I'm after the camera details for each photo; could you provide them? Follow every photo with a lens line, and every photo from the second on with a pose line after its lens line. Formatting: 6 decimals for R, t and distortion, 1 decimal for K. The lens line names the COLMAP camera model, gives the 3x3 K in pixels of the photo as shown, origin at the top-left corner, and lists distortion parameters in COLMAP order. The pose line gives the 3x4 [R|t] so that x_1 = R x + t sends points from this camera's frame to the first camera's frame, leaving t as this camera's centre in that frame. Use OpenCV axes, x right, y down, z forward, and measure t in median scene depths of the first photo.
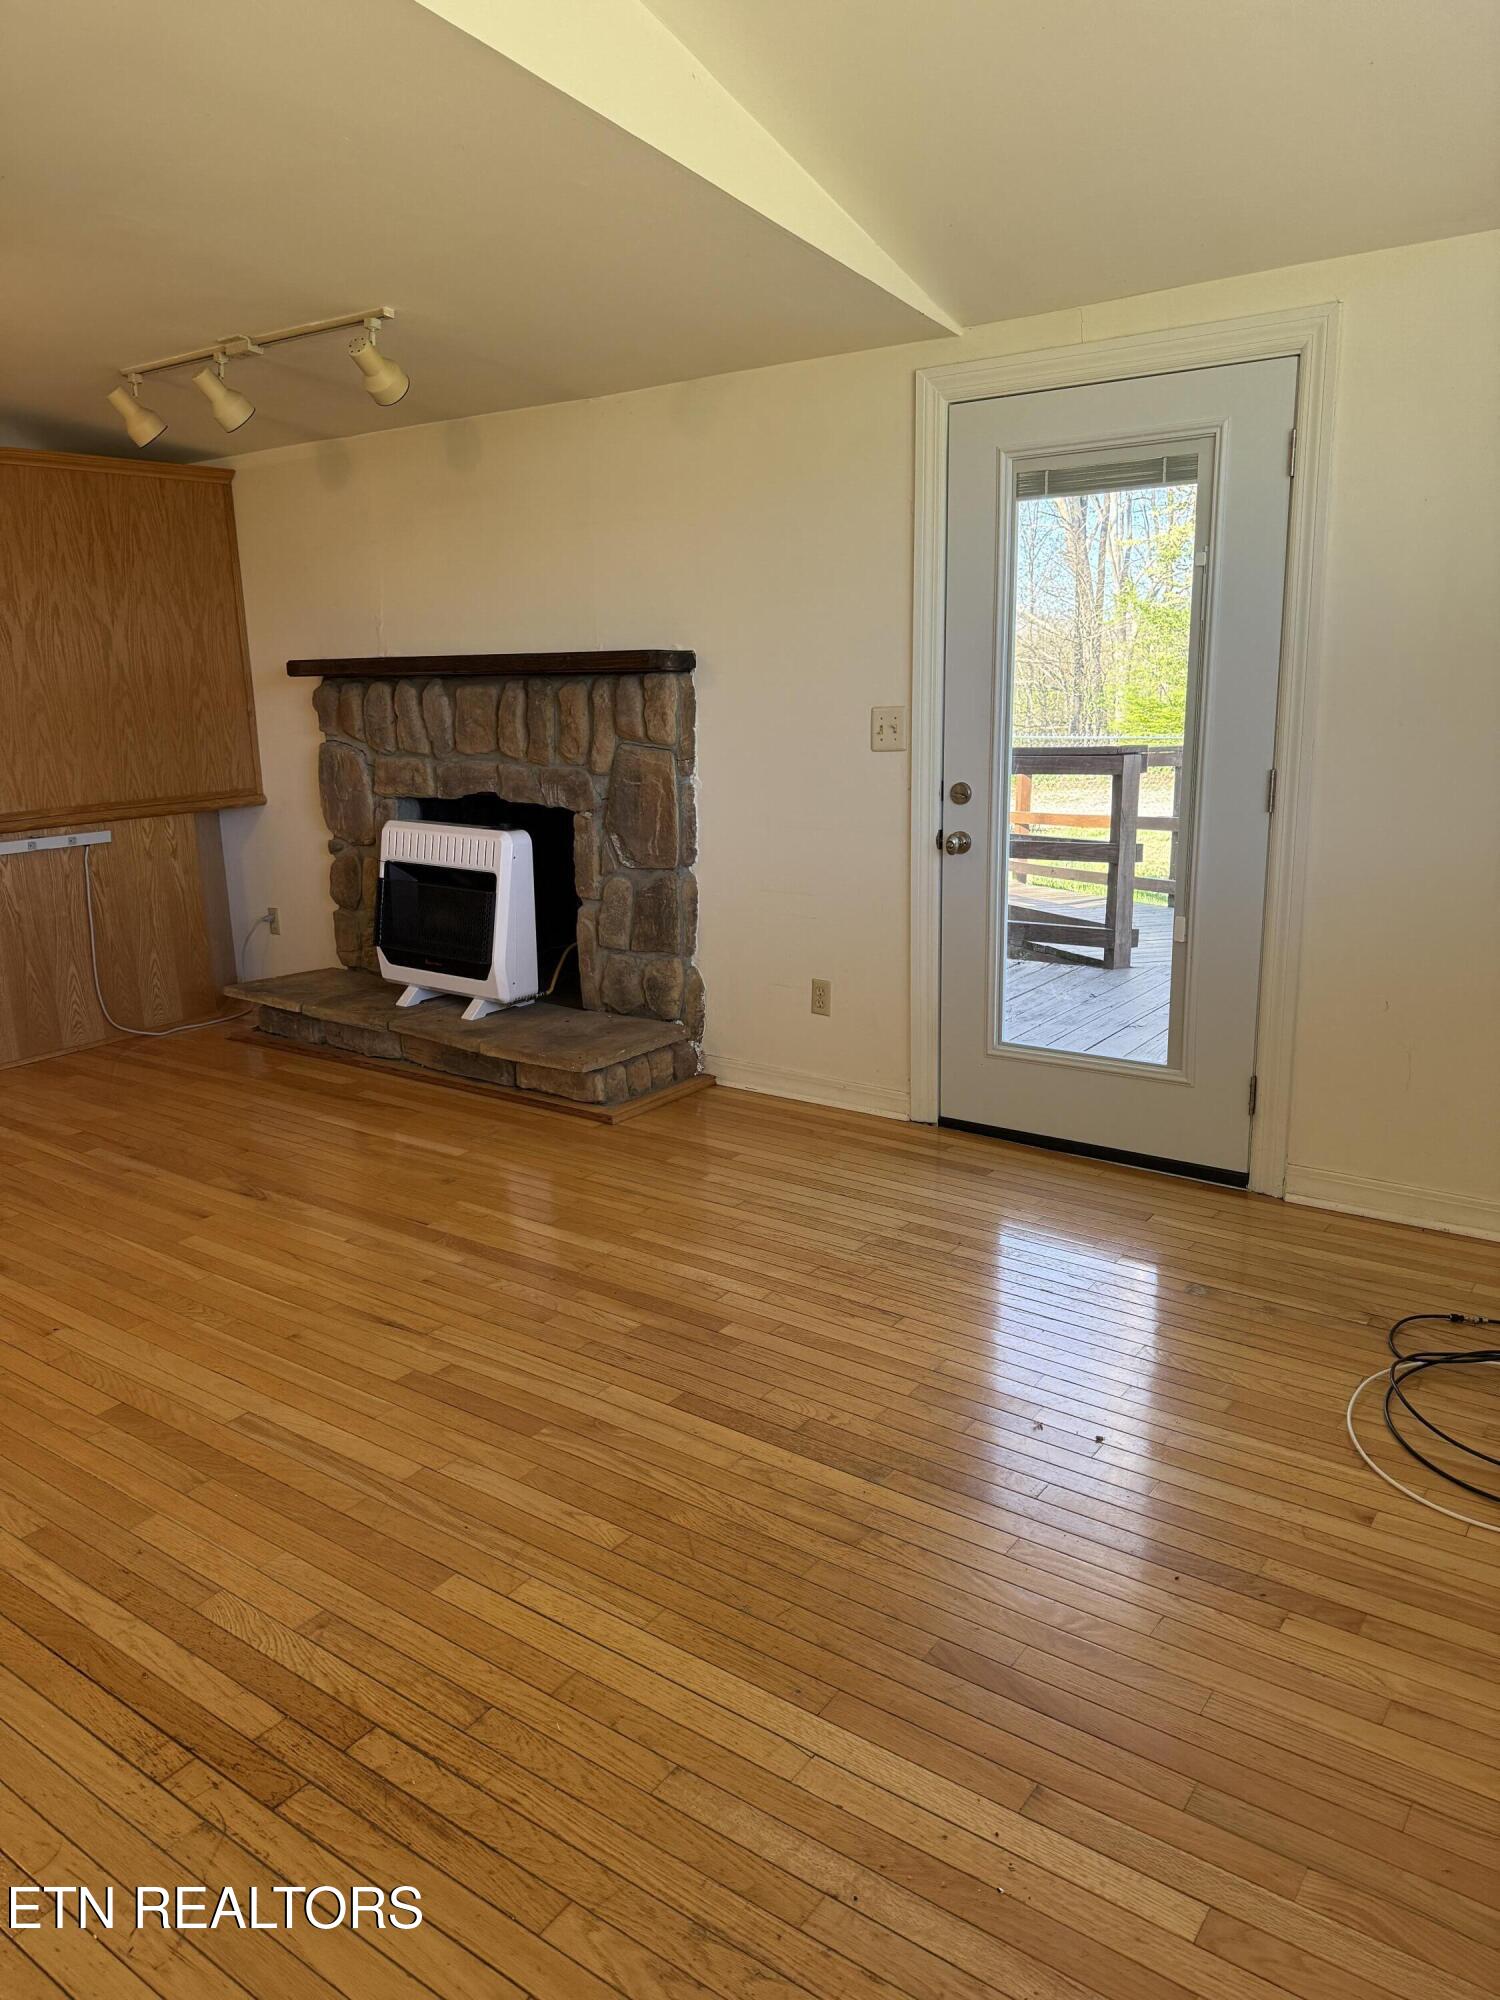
lens RADIAL K [[1387.4, 0, 740.6], [0, 1387.4, 995.7], [0, 0, 1]] dist [0.127001, -0.225676]
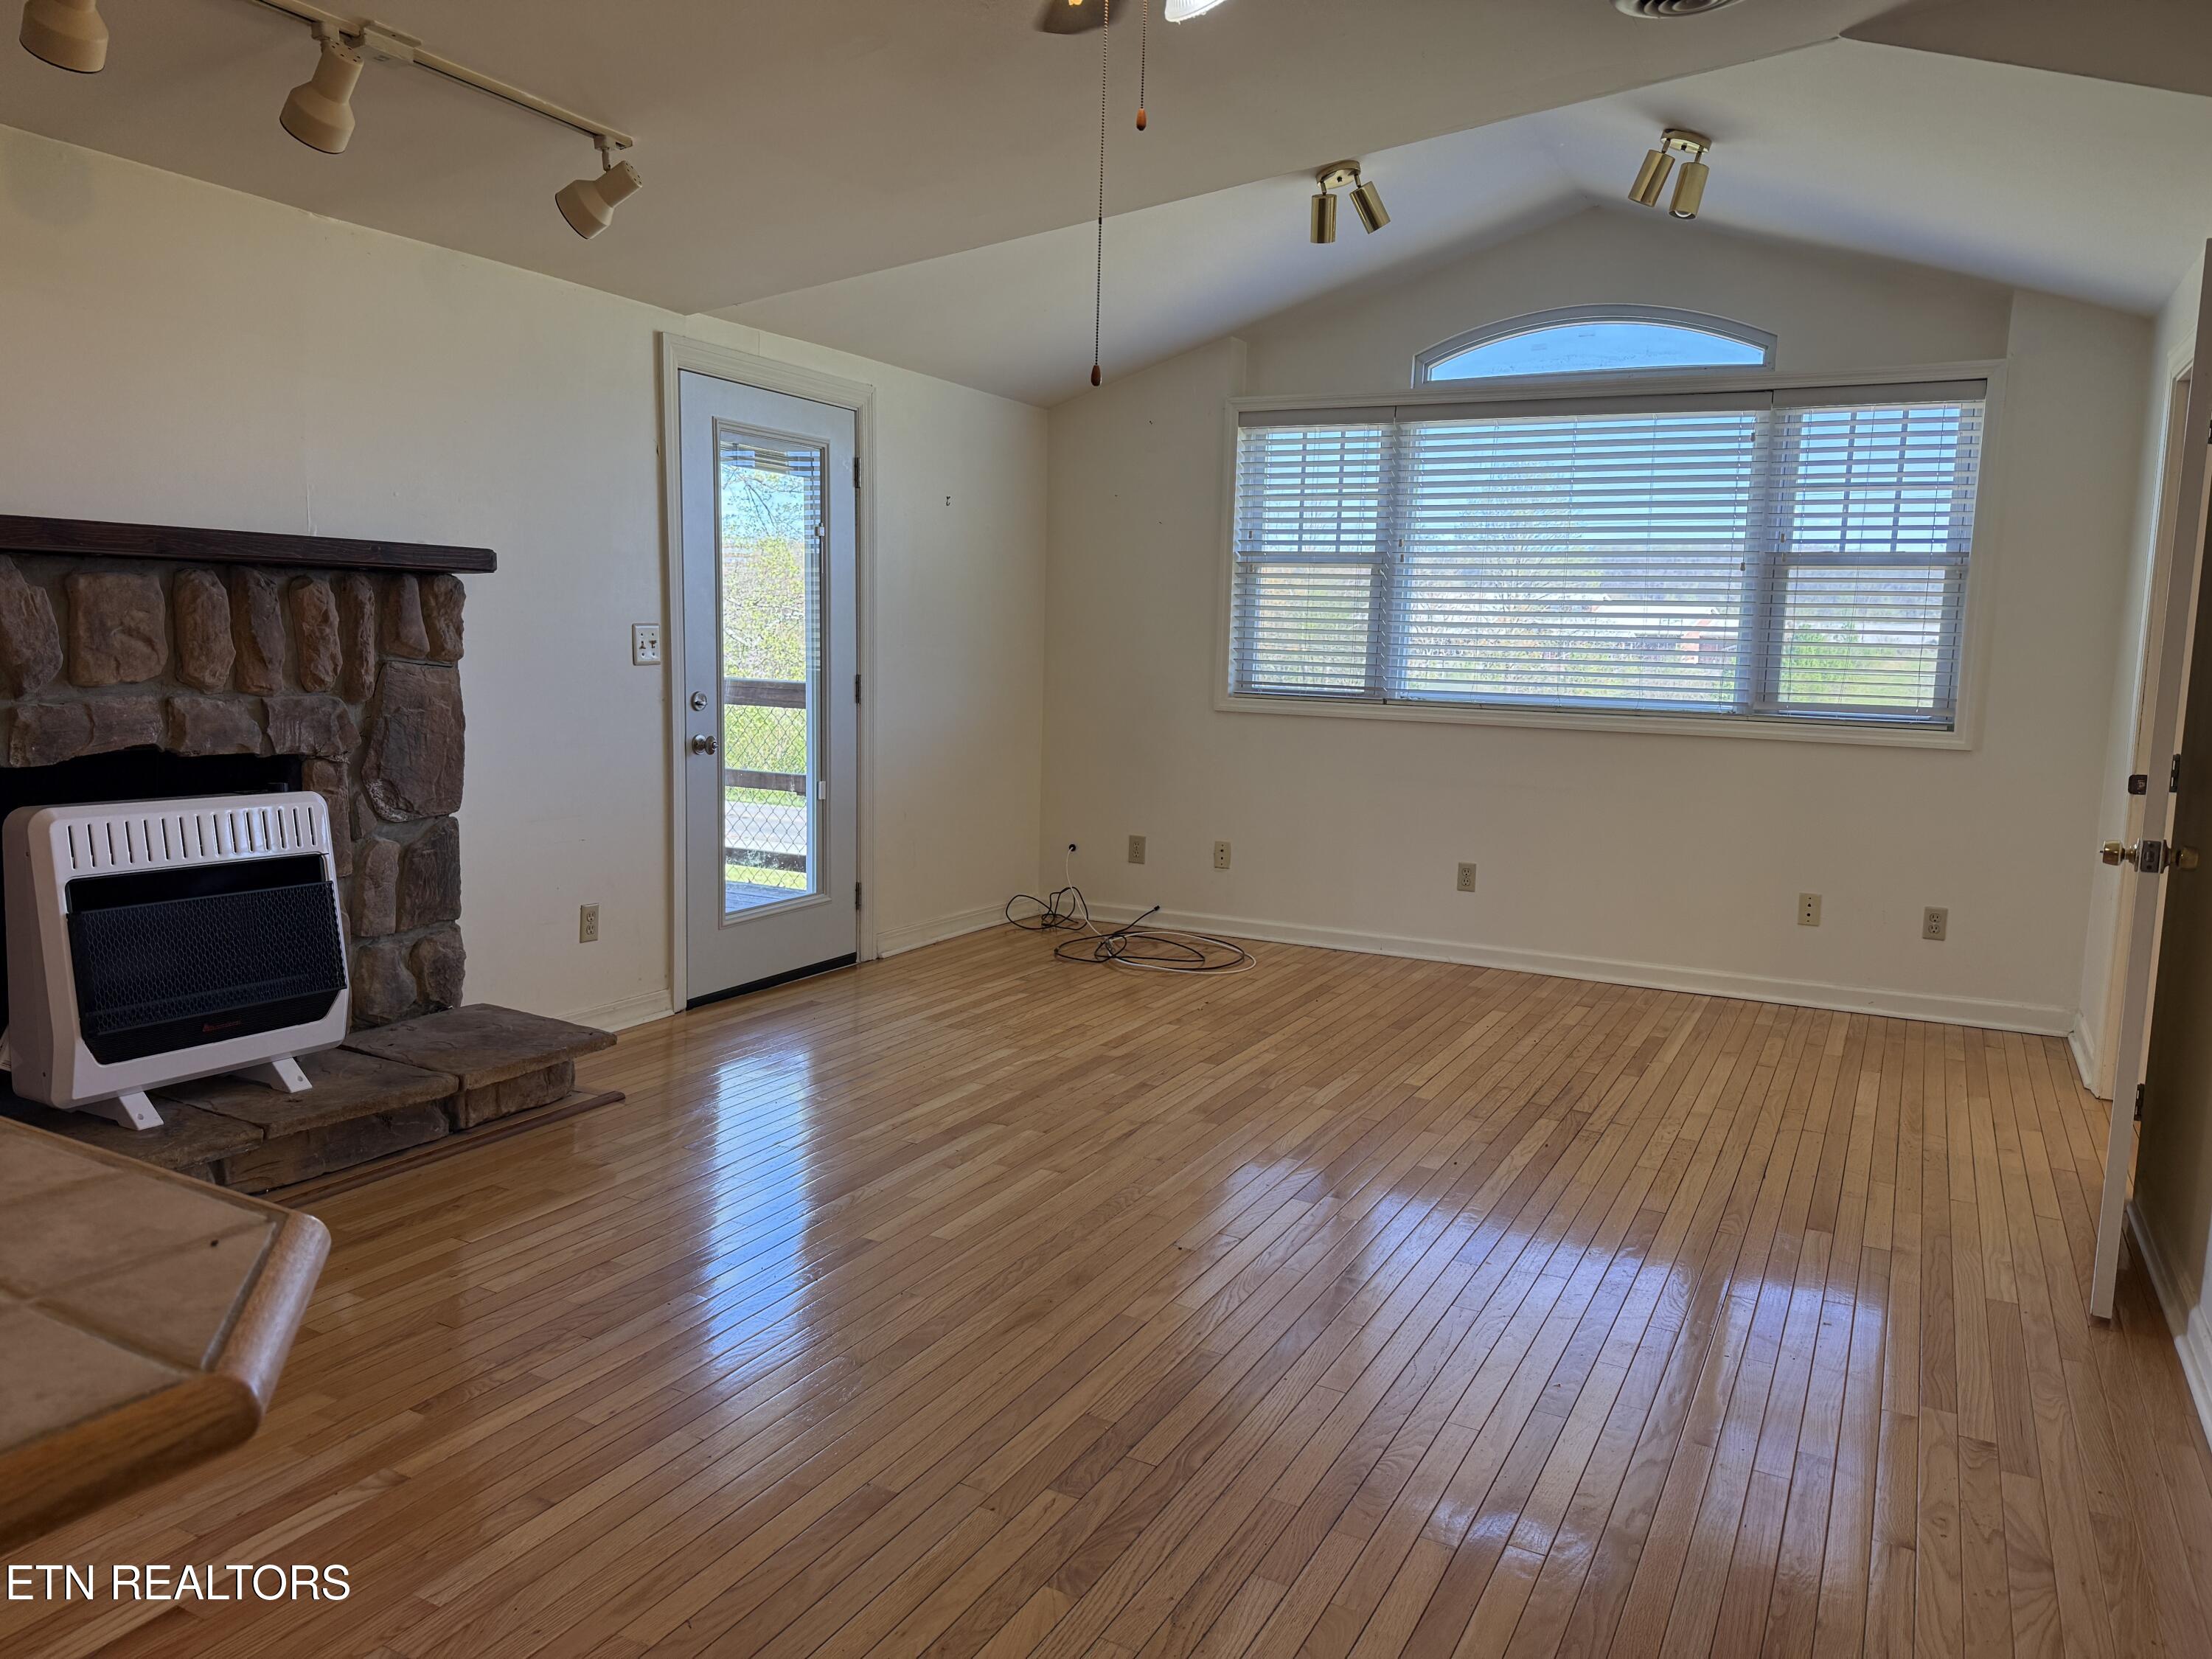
lens RADIAL K [[1534.4, 0, 1112.2], [0, 1534.4, 809.2], [0, 0, 1]] dist [0.127001, -0.225676]
pose [[-0.143710, -0.093955, 0.985150, -1.001829], [0.203193, 0.971472, 0.122292, -0.127651], [-0.968535, 0.217750, -0.120520, 0.746496]]
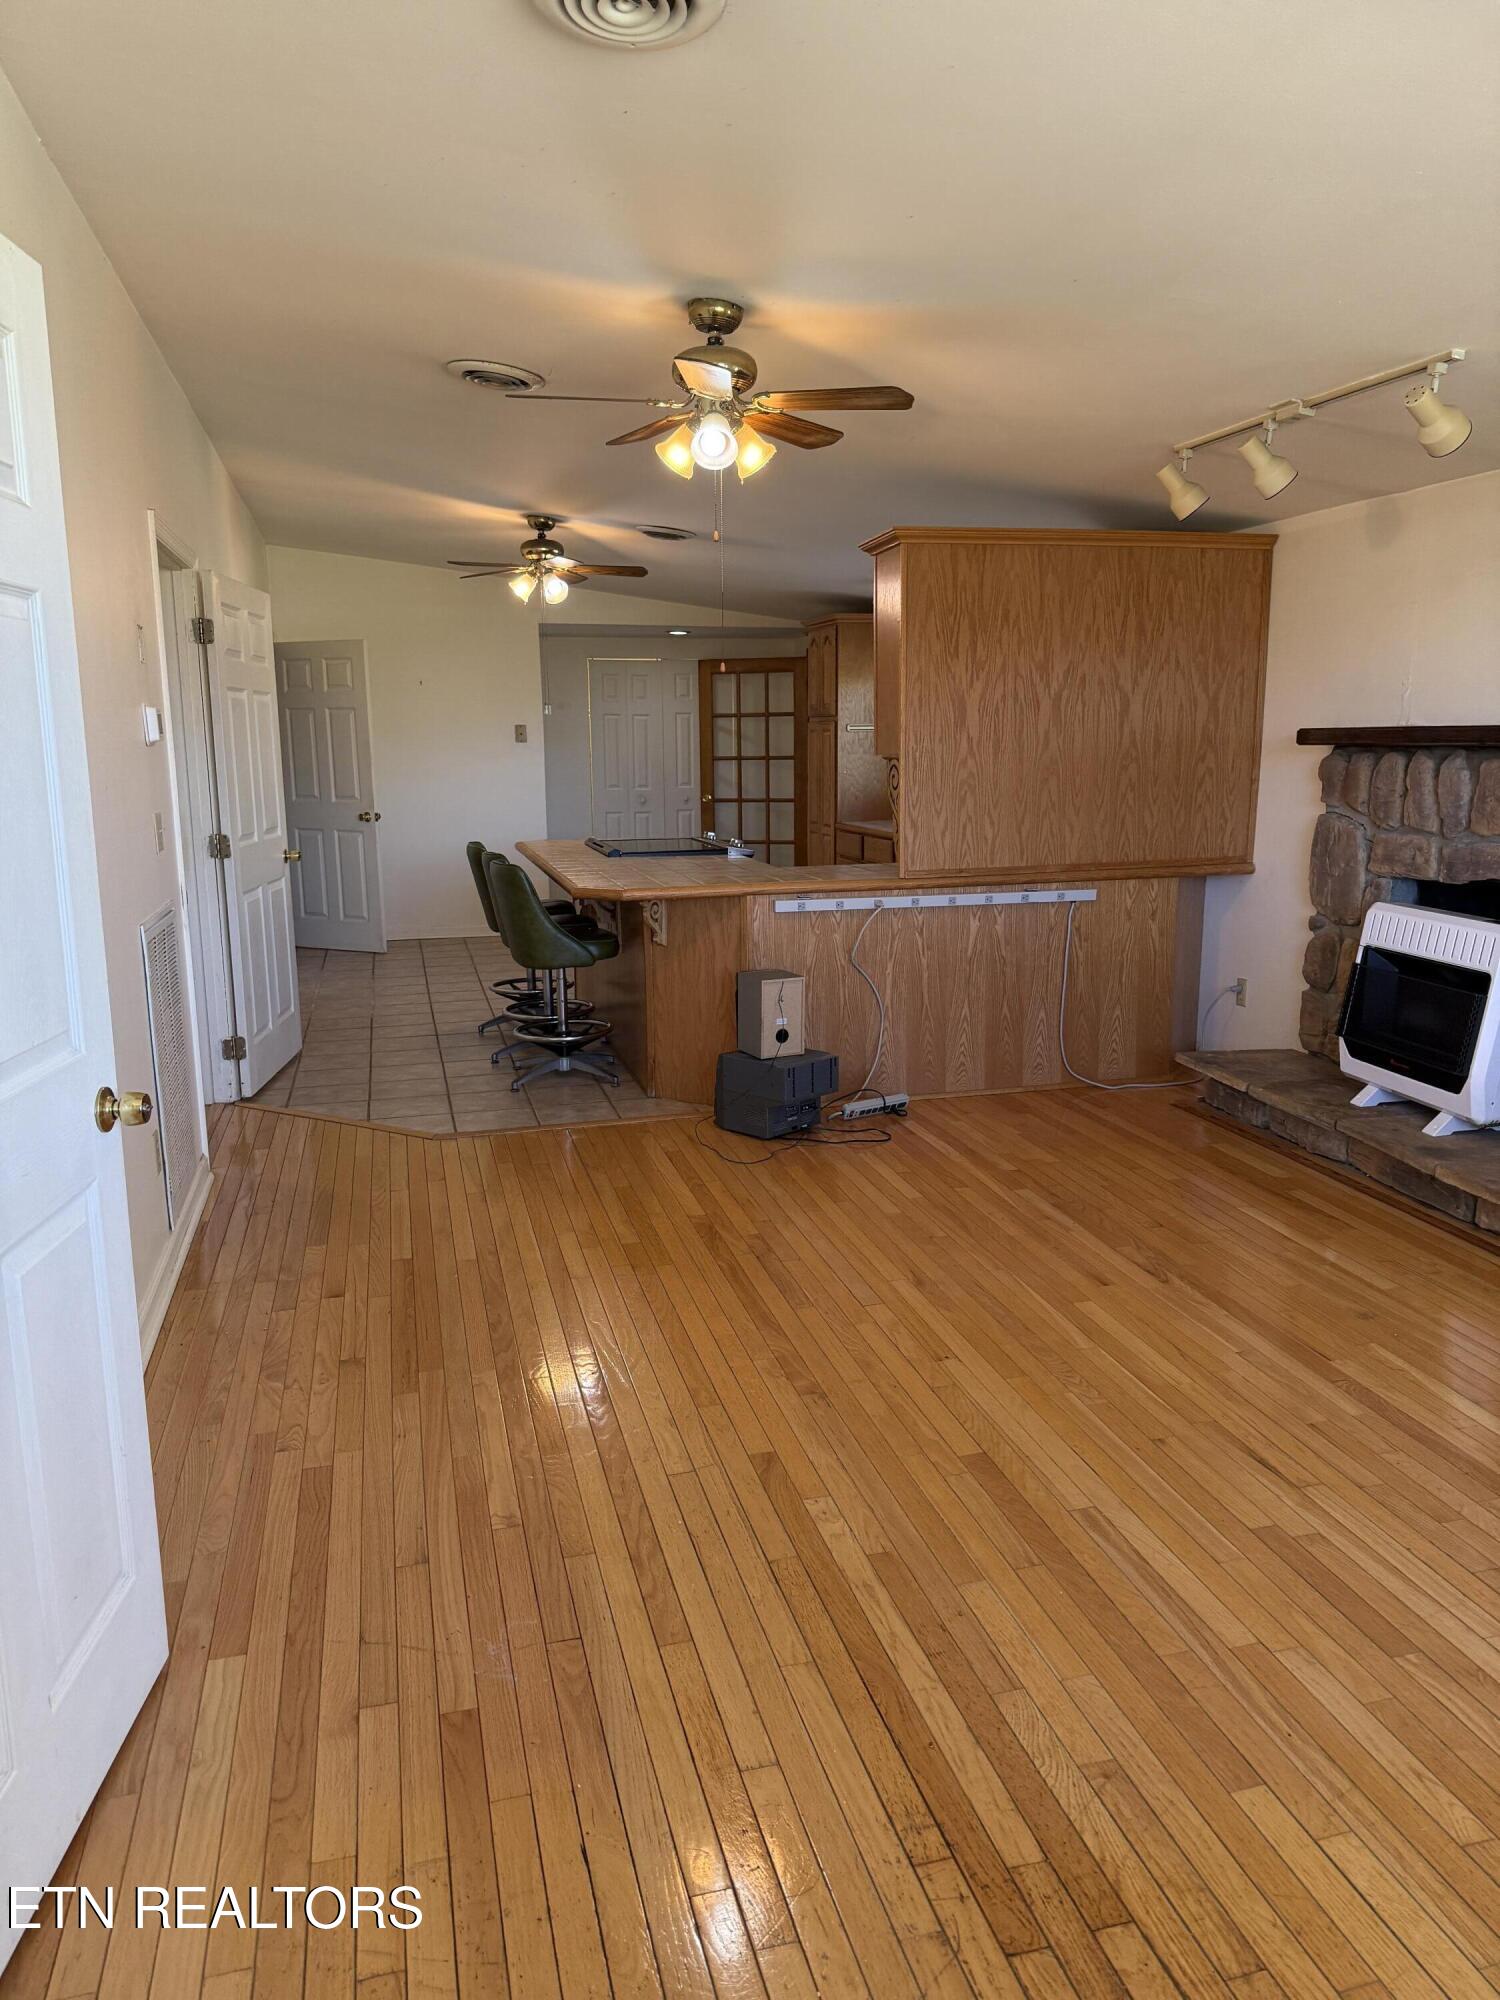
lens RADIAL K [[1404.1, 0, 758.3], [0, 1404.1, 1014.4], [0, 0, 1]] dist [0.014735, -0.021913]
pose [[0.775841, 0.140792, -0.615019, 0.012071], [-0.155817, 0.987346, 0.029464, -0.019510], [0.611385, 0.072971, 0.787961, 0.039688]]
